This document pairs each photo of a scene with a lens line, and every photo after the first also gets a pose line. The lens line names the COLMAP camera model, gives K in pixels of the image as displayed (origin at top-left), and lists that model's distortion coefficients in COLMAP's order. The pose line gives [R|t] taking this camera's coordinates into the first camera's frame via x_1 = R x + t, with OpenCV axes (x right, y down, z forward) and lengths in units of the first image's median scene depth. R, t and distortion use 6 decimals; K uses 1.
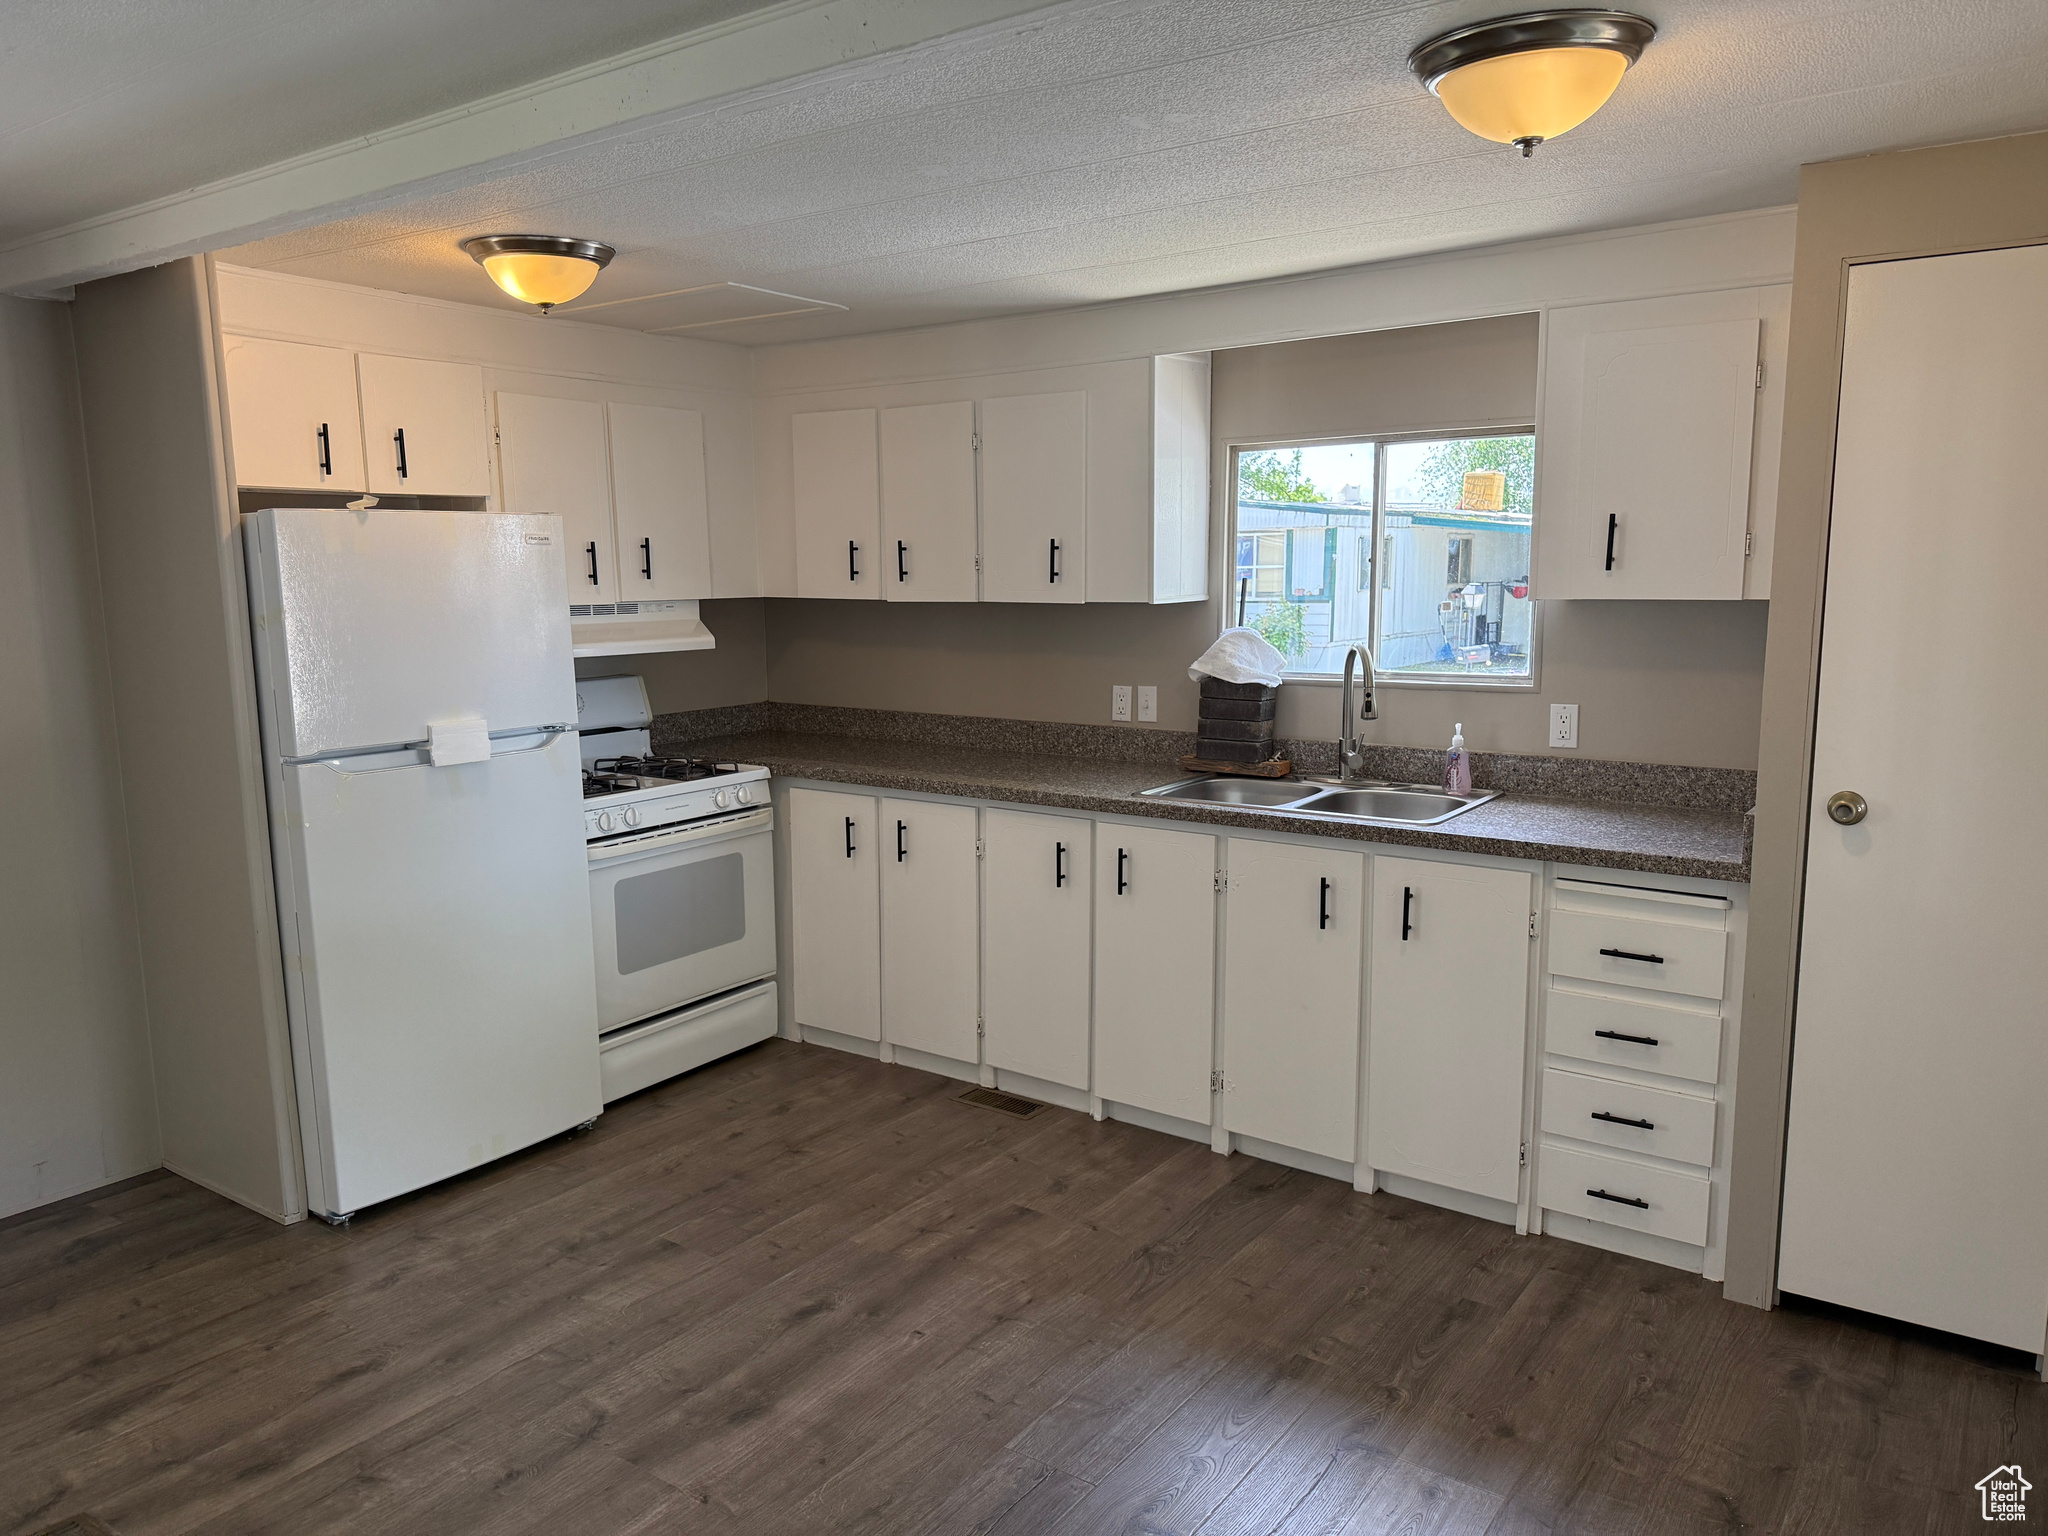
lens RADIAL K [[1435.8, 0, 1009.9], [0, 1435.8, 771.7], [0, 0, 1]] dist [0.032943, -0.041290]
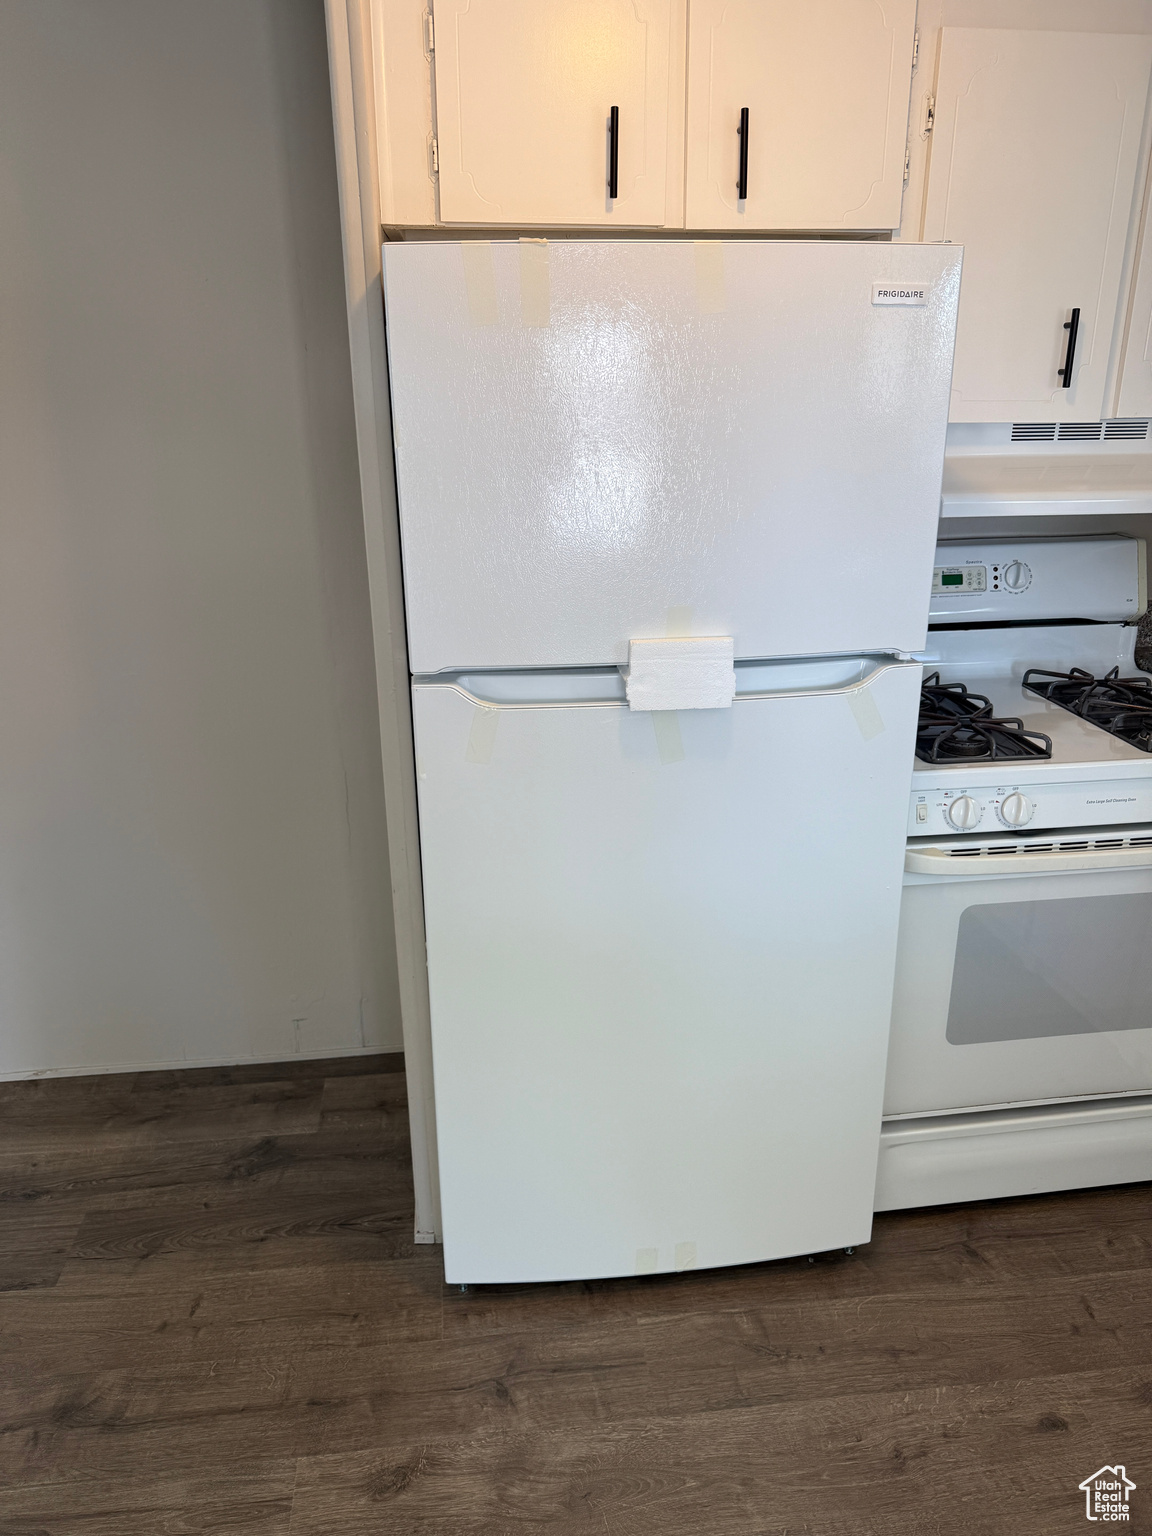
lens RADIAL K [[1076.8, 0, 574.5], [0, 1076.8, 760.4], [0, 0, 1]] dist [0.032943, -0.041290]
pose [[0.675604, 0.253274, -0.692396, -0.098764], [-0.105365, 0.962670, 0.249329, -0.088469], [0.729697, -0.095493, 0.677070, 0.660387]]
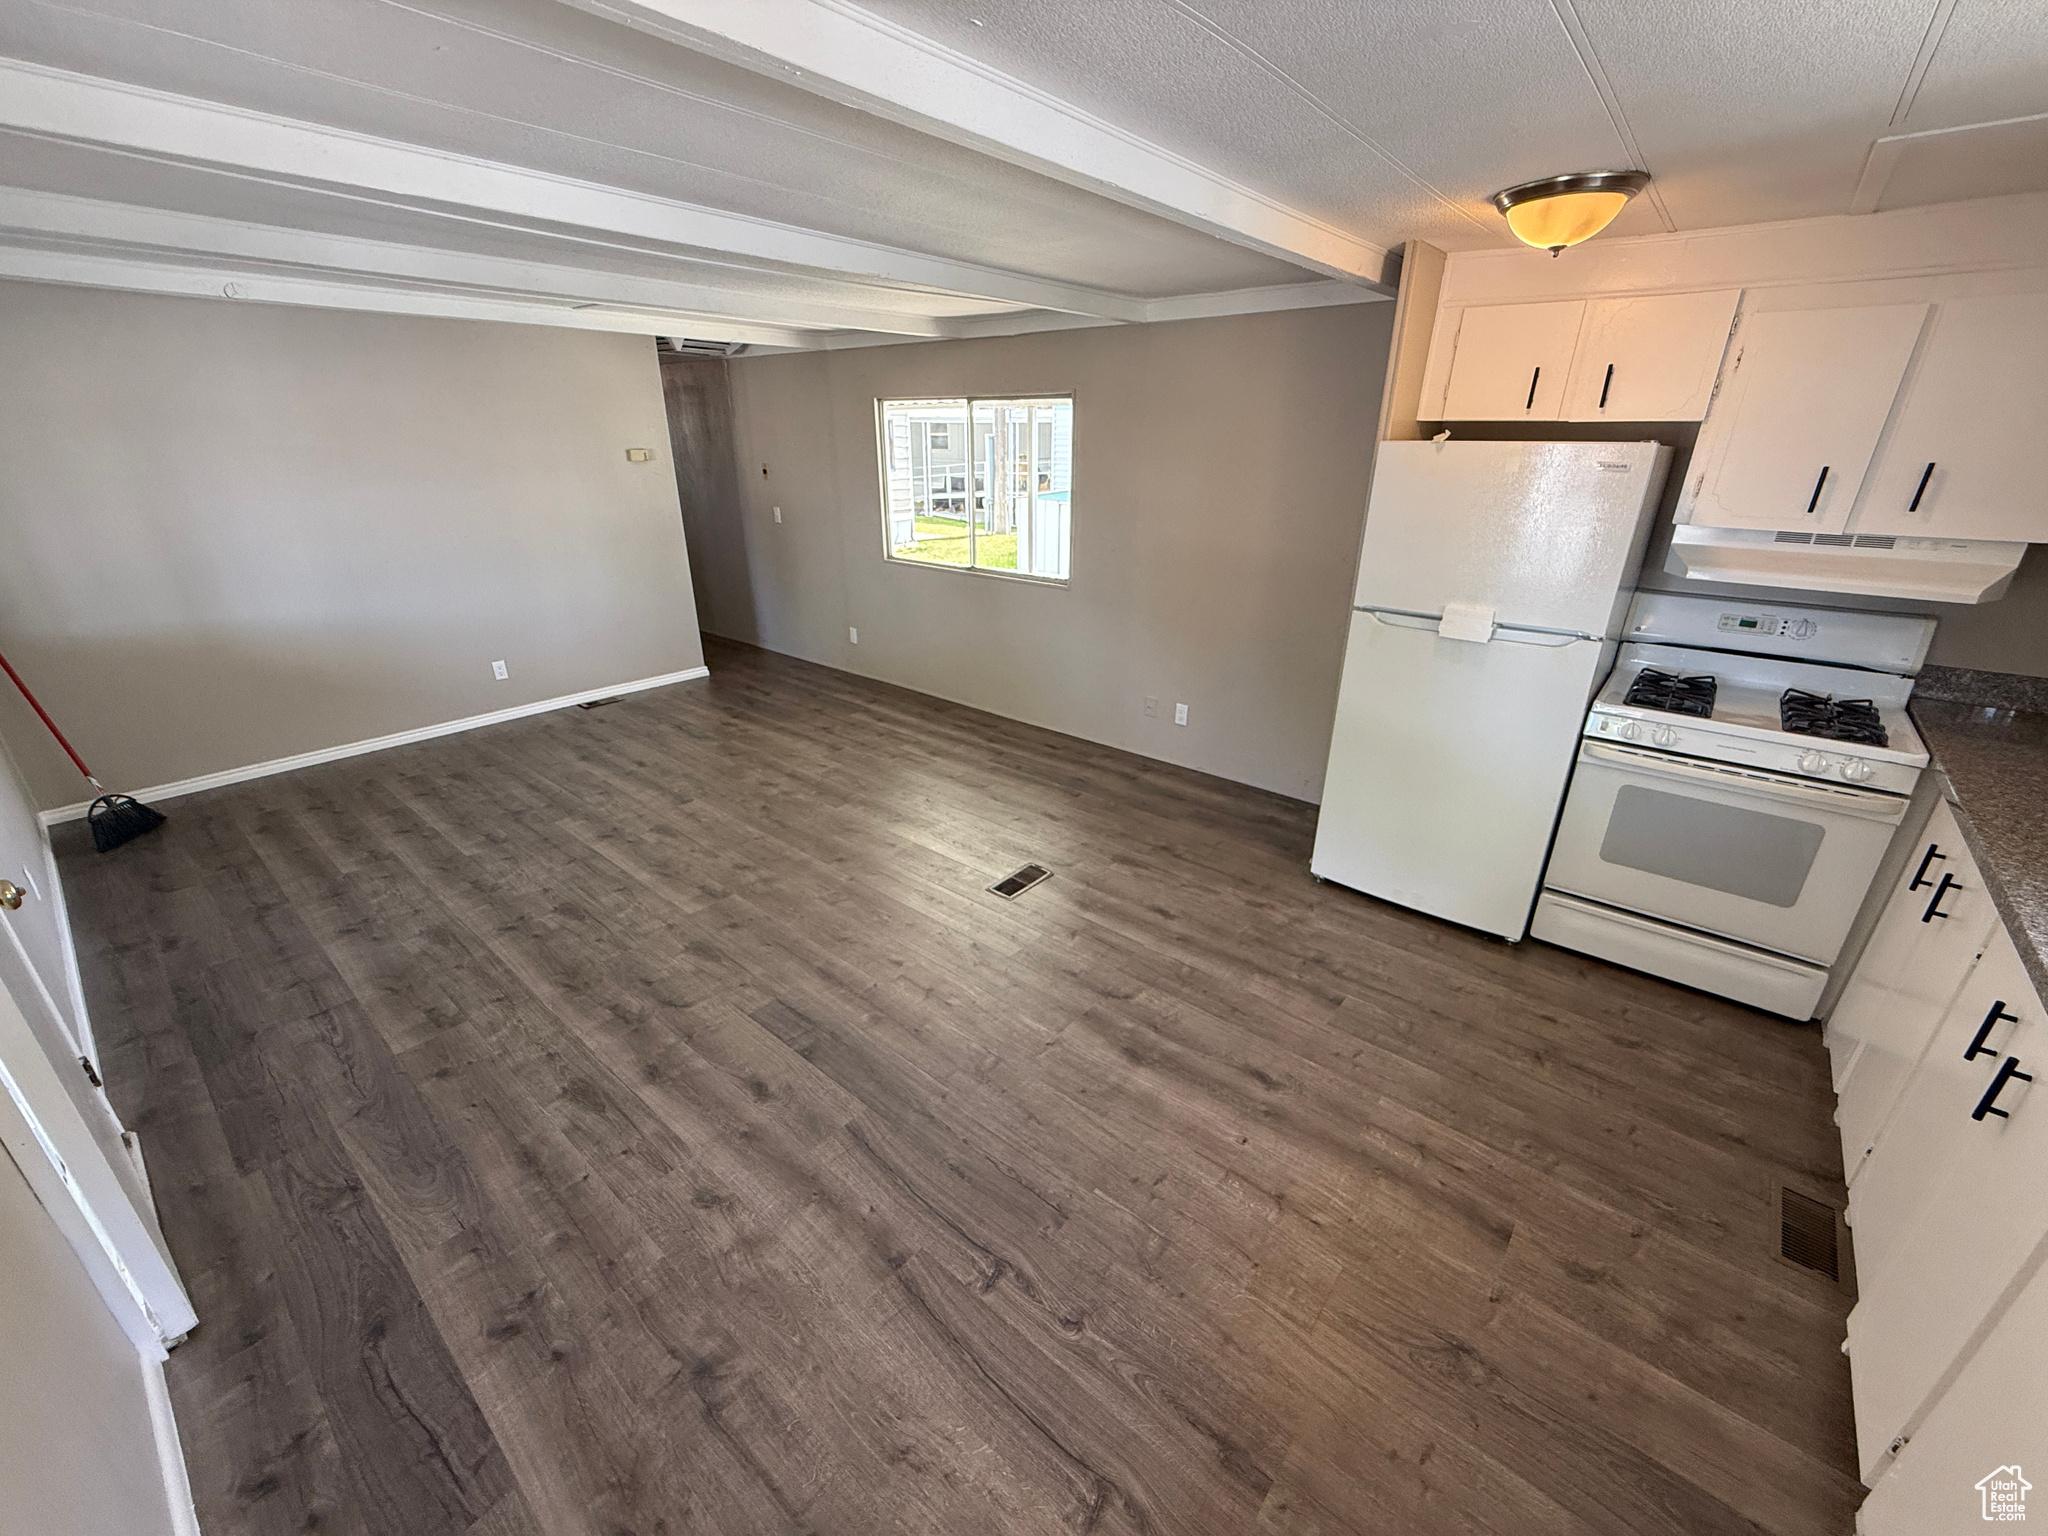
lens RADIAL K [[823.1, 0, 1021.6], [0, 823.1, 765.7], [0, 0, 1]] dist [-0.000784, 0.000270]
pose [[-0.077126, 0.386692, -0.918978, 0.400384], [-0.144679, 0.907627, 0.394057, -0.140519], [0.986468, 0.163349, -0.014056, 0.613895]]
